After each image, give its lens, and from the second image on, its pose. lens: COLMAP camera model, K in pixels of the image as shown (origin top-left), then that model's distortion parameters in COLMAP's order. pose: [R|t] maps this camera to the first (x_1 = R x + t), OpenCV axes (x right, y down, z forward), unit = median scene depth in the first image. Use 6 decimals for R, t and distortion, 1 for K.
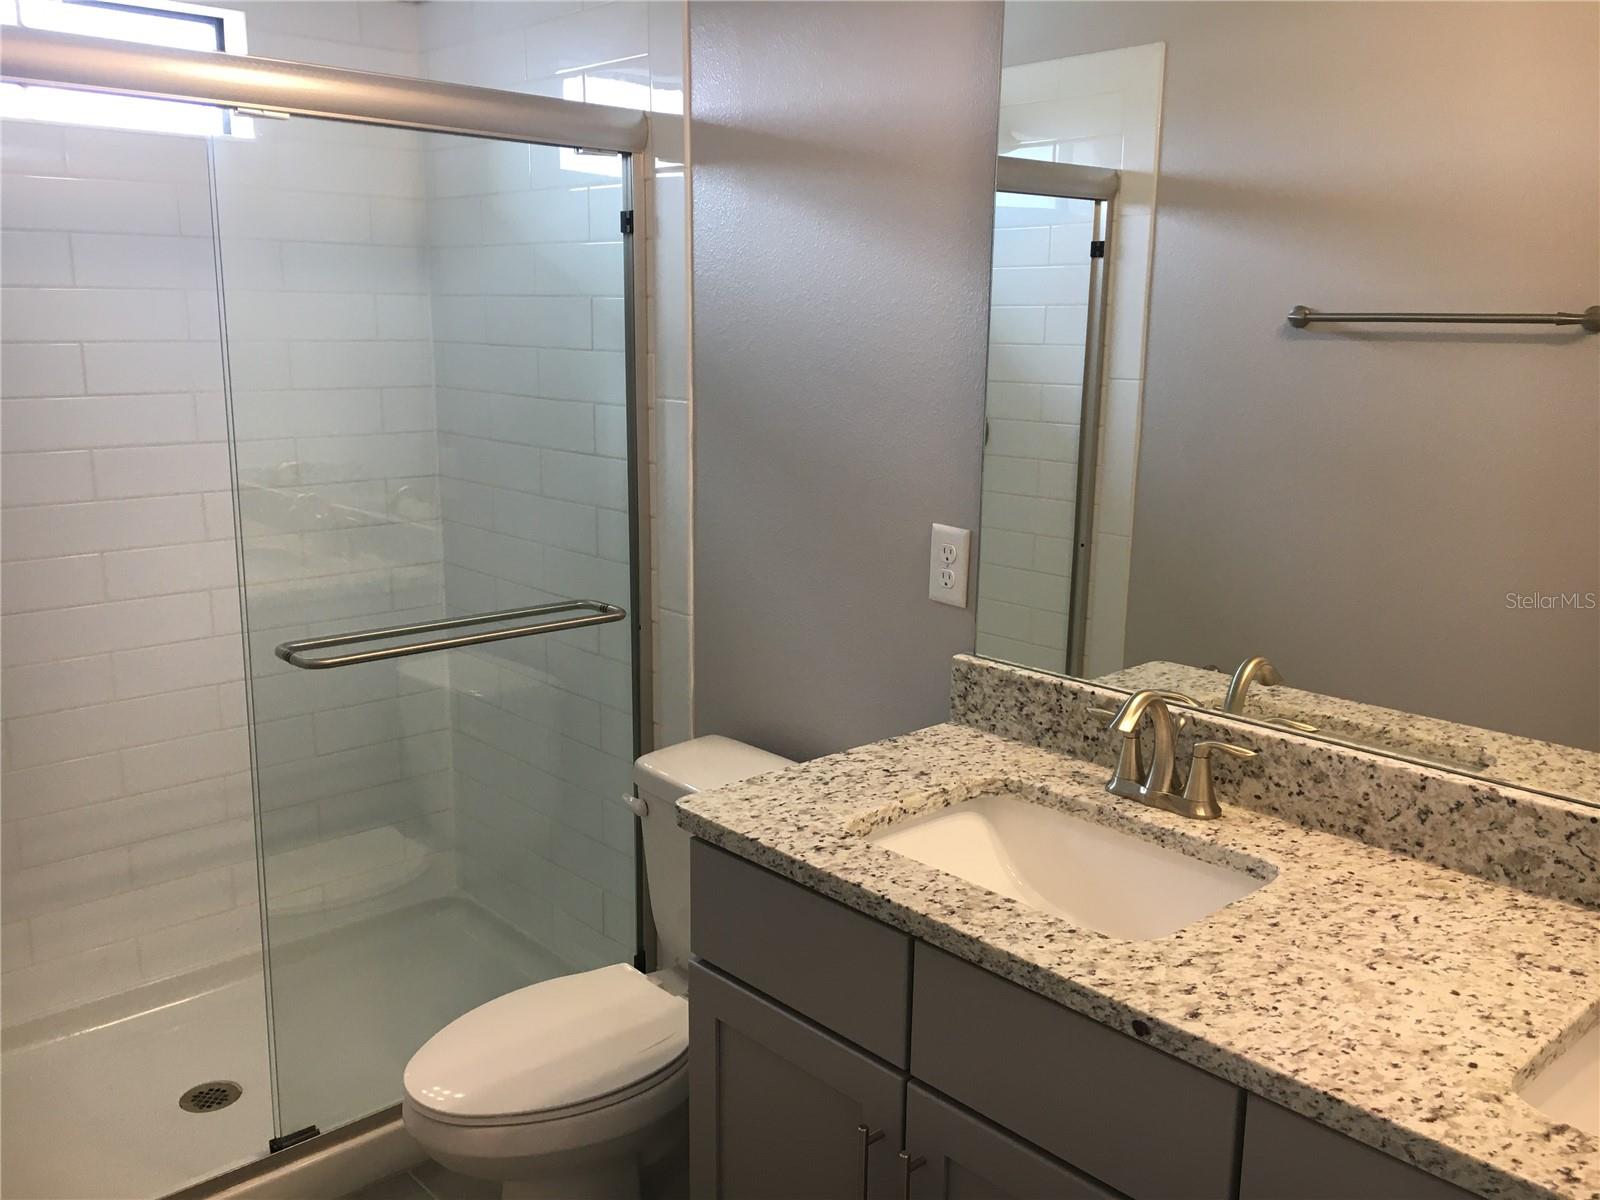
lens RADIAL K [[1365.4, 0, 786.6], [0, 1365.4, 600.0], [0, 0, 1]] dist [0.067142, -0.084416]
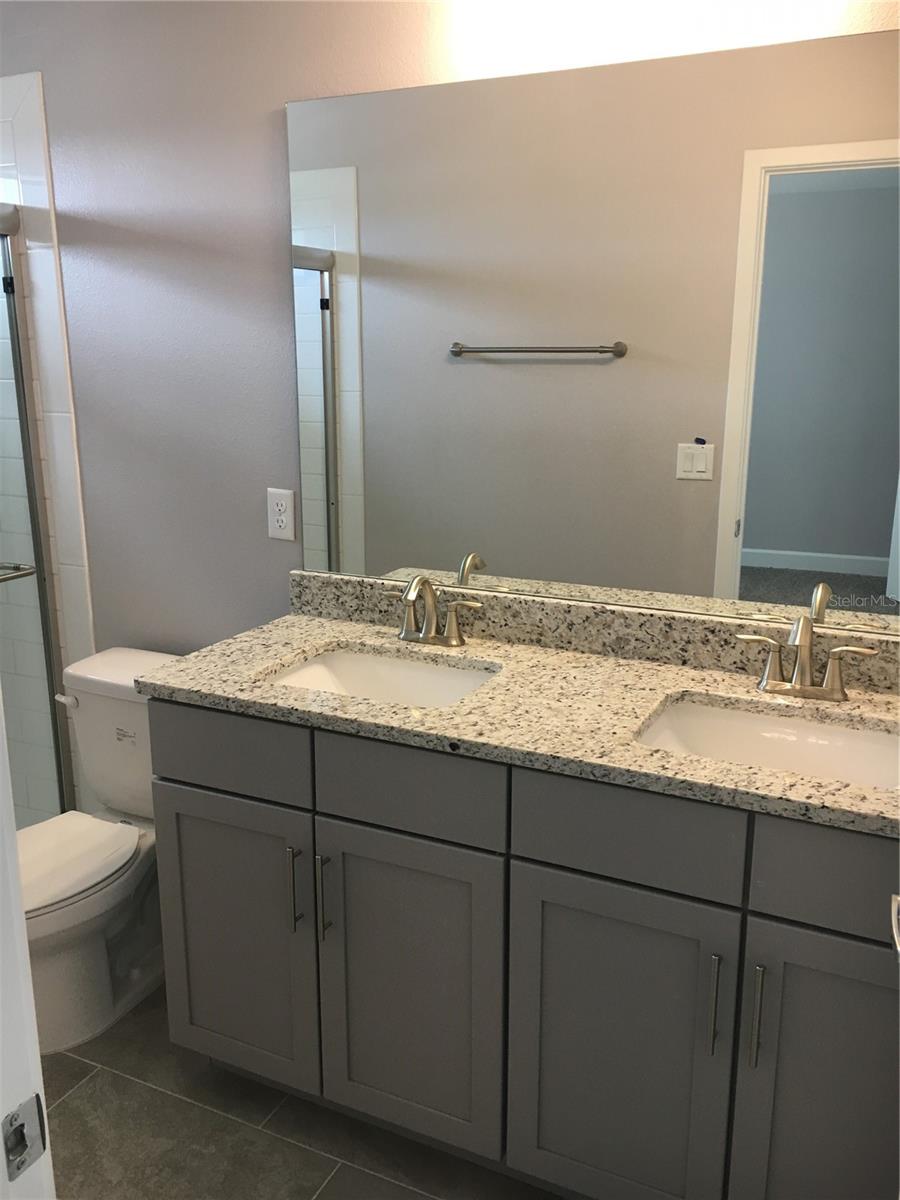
lens RADIAL K [[1024.0, 0, 452.2], [0, 1024.0, 598.4], [0, 0, 1]] dist [0.067142, -0.084416]
pose [[0.927761, -0.100630, 0.359350, -0.148874], [0.087037, 0.994748, 0.053852, 0.027528], [-0.362882, -0.018685, 0.931648, -0.185733]]
